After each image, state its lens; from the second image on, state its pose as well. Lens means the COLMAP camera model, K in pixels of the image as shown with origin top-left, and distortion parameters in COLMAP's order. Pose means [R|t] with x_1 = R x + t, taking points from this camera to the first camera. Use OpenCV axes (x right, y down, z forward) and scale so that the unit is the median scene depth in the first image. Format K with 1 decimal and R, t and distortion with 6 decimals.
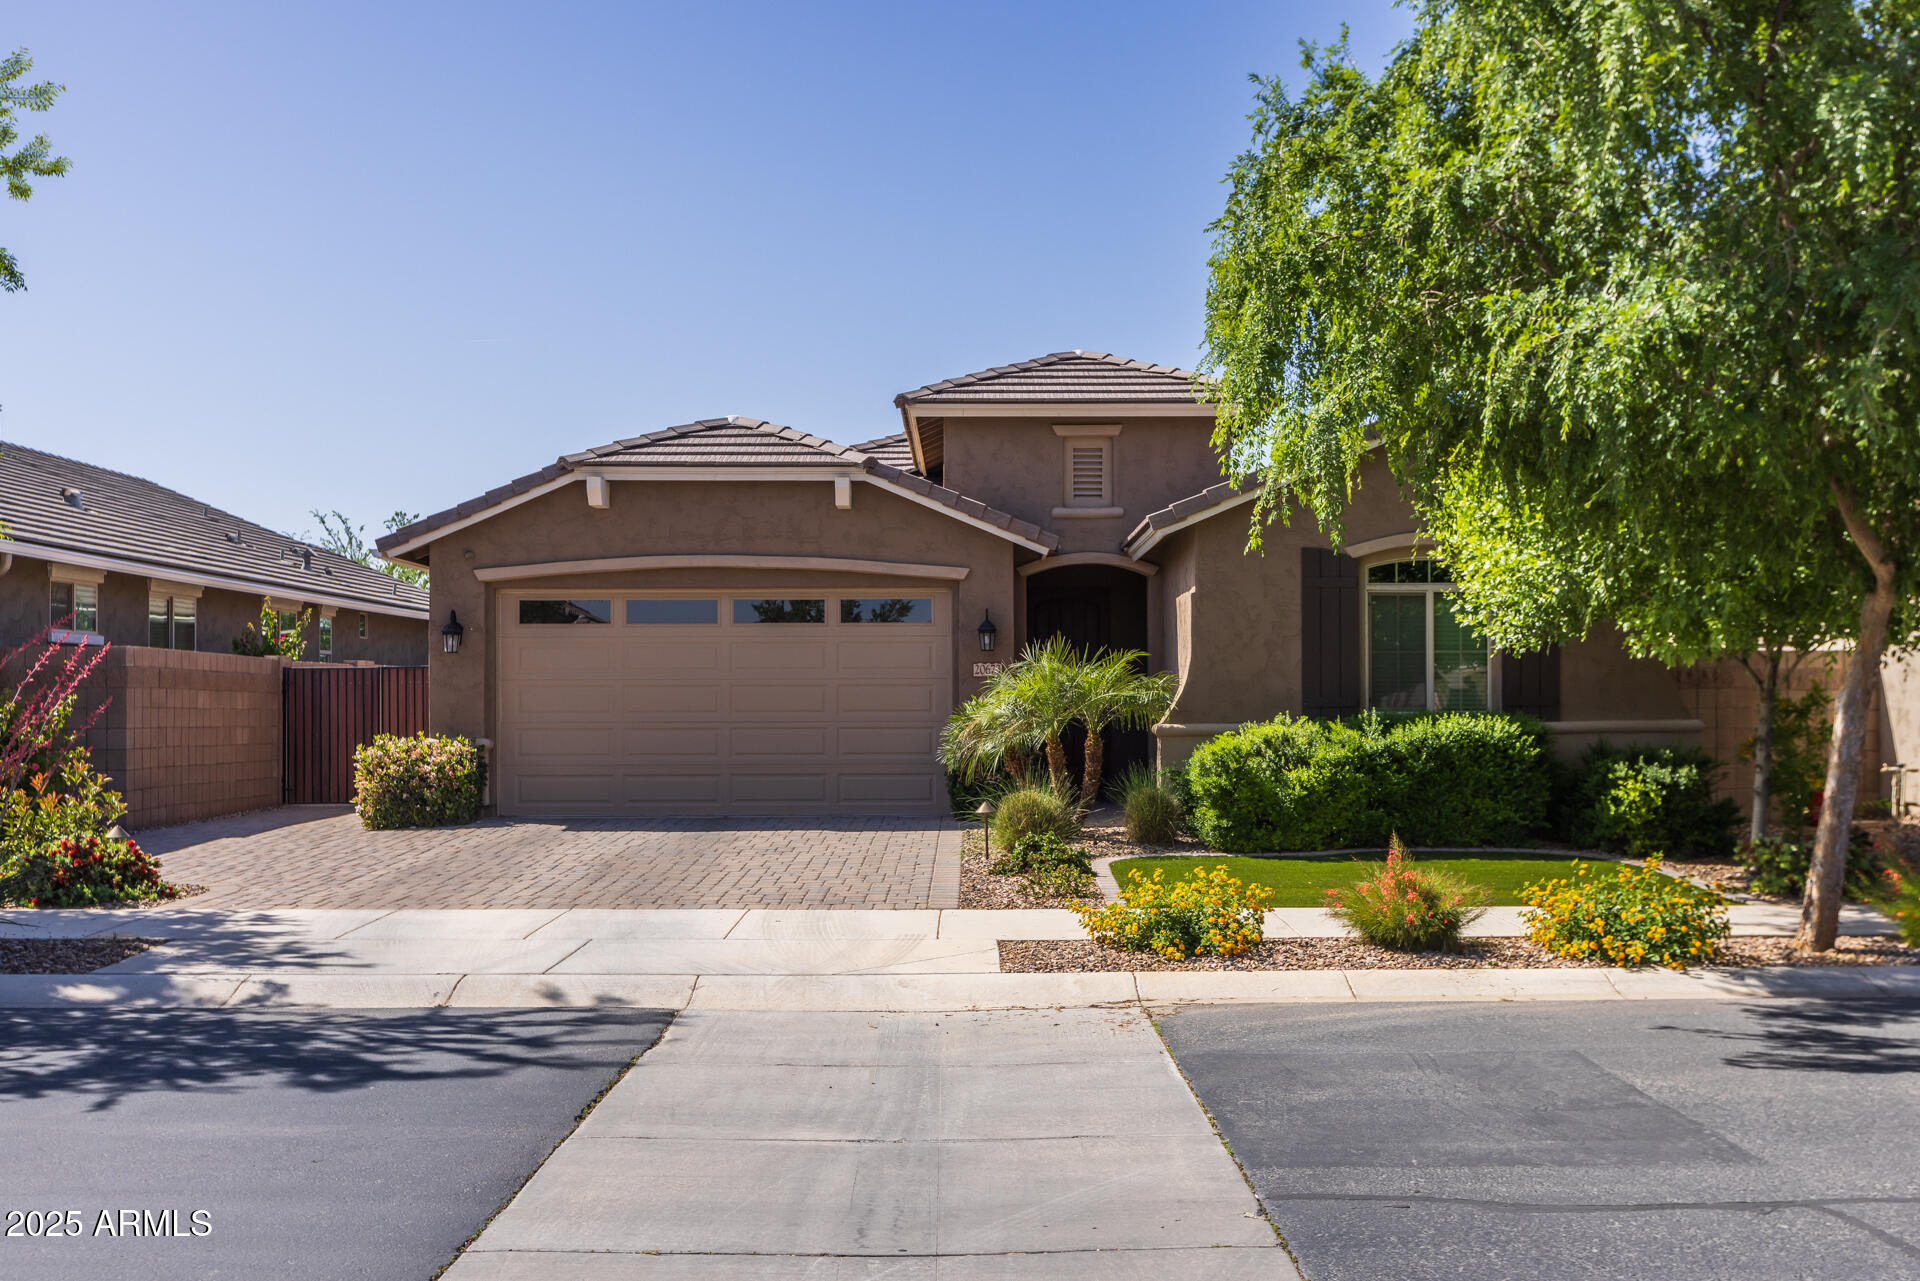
lens RADIAL K [[1909.2, 0, 960.0], [0, 1909.2, 640.5], [0, 0, 1]] dist [-0.009548, -0.005646]
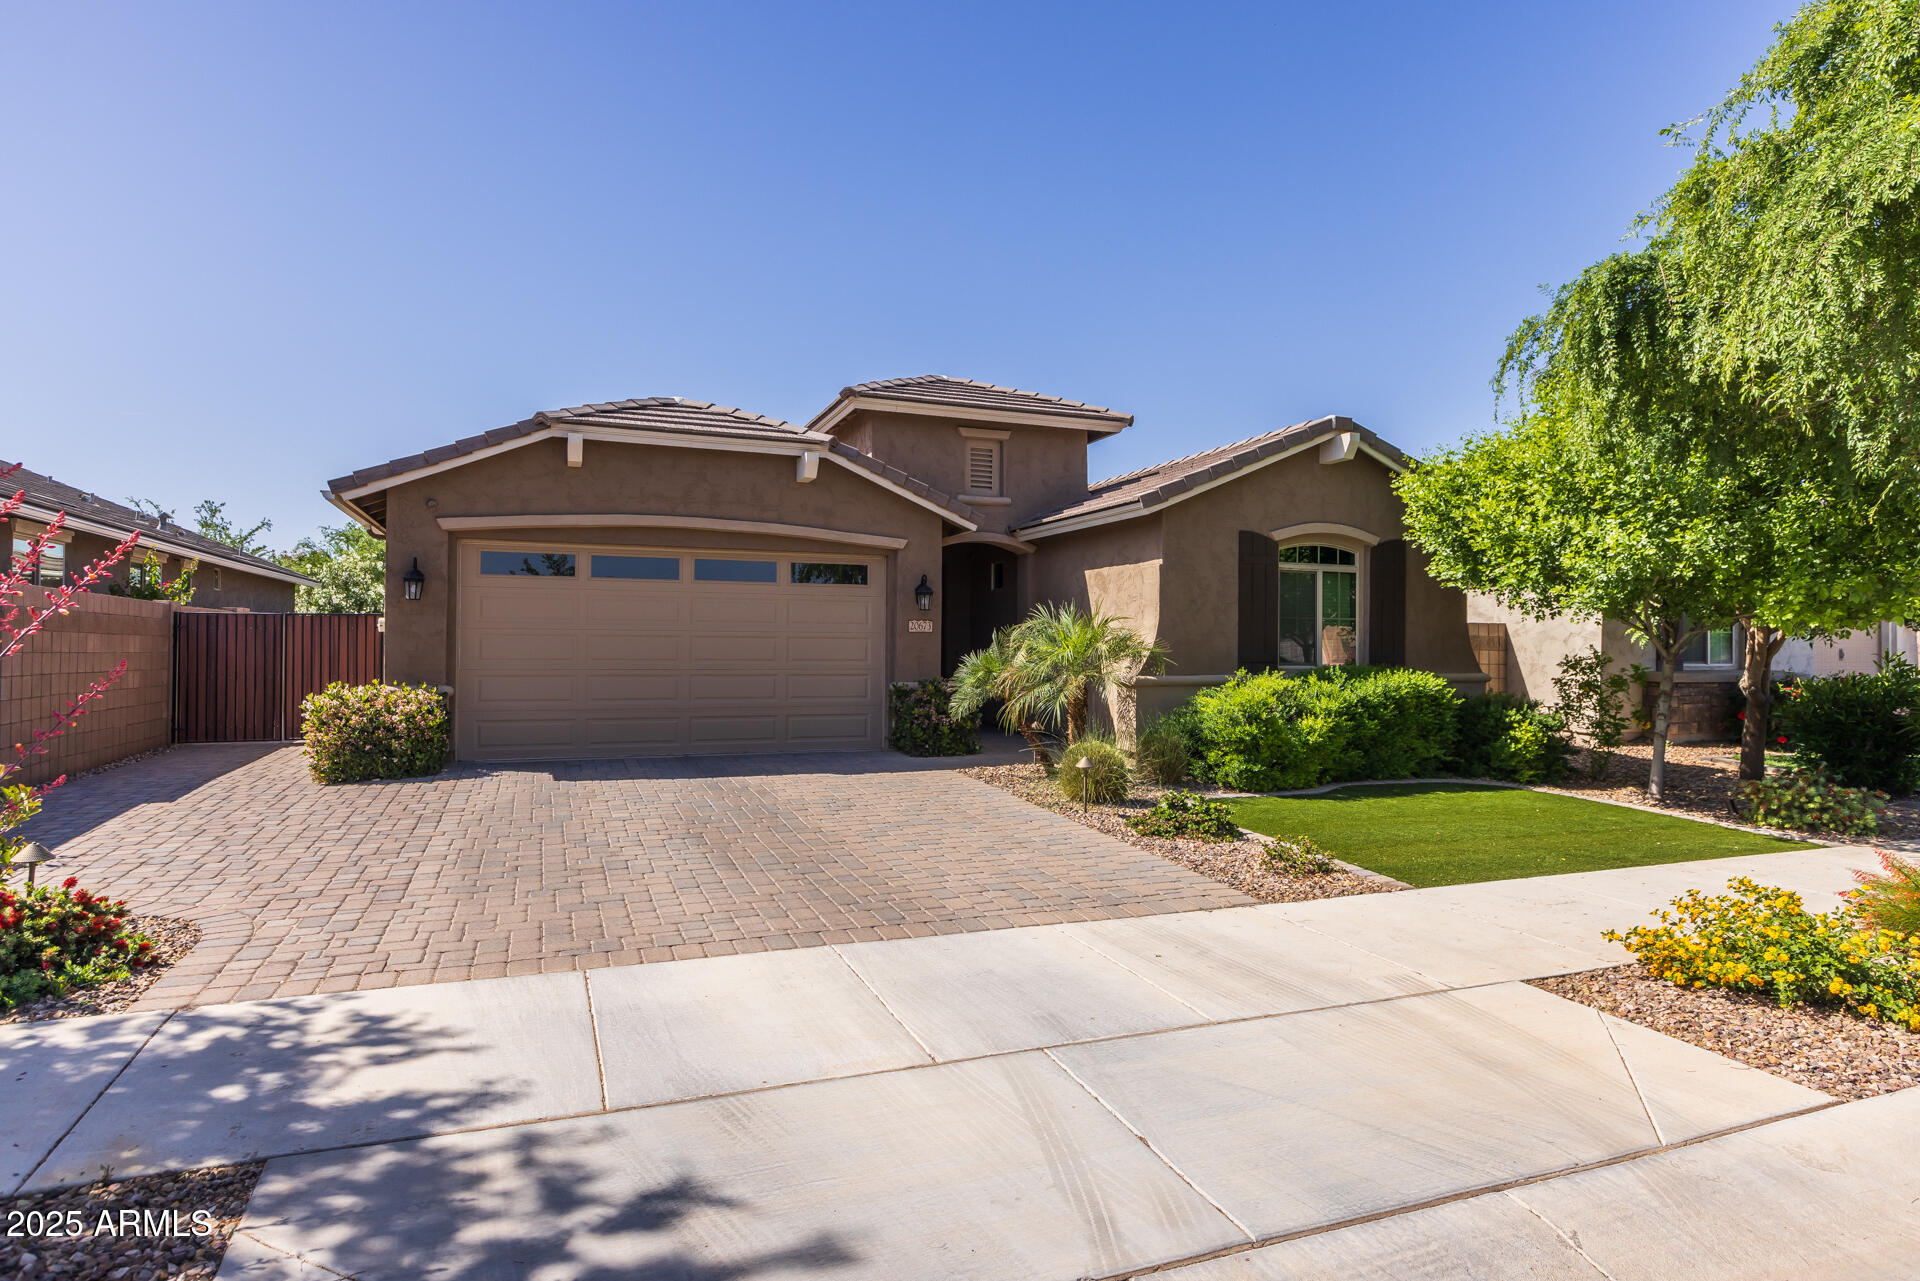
lens RADIAL K [[1026.2, 0, 952.9], [0, 1026.2, 626.1], [0, 0, 1]] dist [-0.002642, -0.000729]
pose [[0.931801, 0.016917, 0.362575, -0.198840], [-0.022351, 0.999692, 0.010797, 0.007995], [-0.362281, -0.018164, 0.931892, 0.401475]]
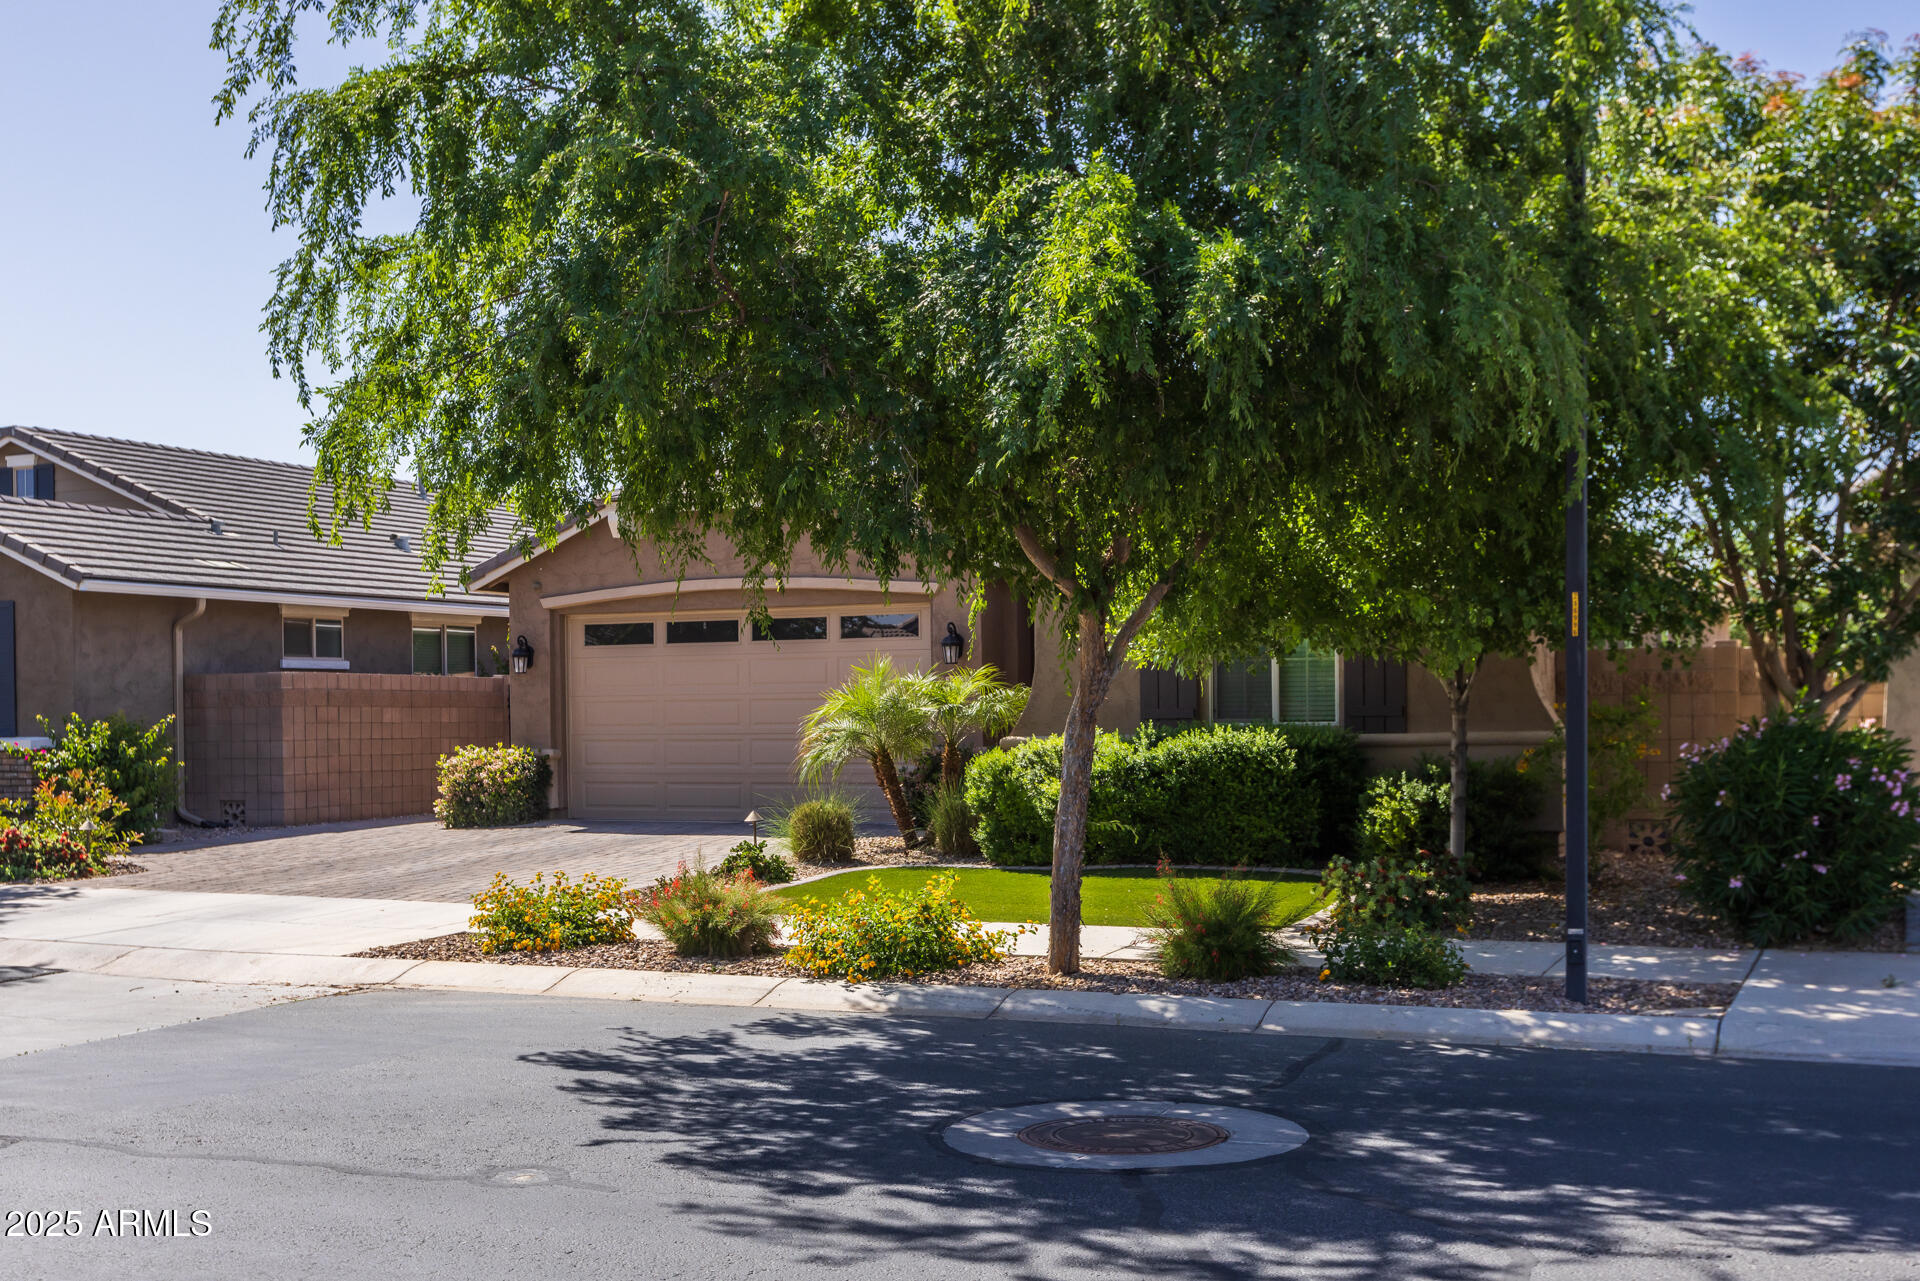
lens RADIAL K [[1909.2, 0, 960.0], [0, 1909.2, 640.5], [0, 0, 1]] dist [-0.009548, -0.005646]
pose [[0.920937, -0.021985, -0.389090, 0.415328], [0.022040, 0.999748, -0.004324, -0.002238], [0.389087, -0.004593, 0.921189, 0.059798]]
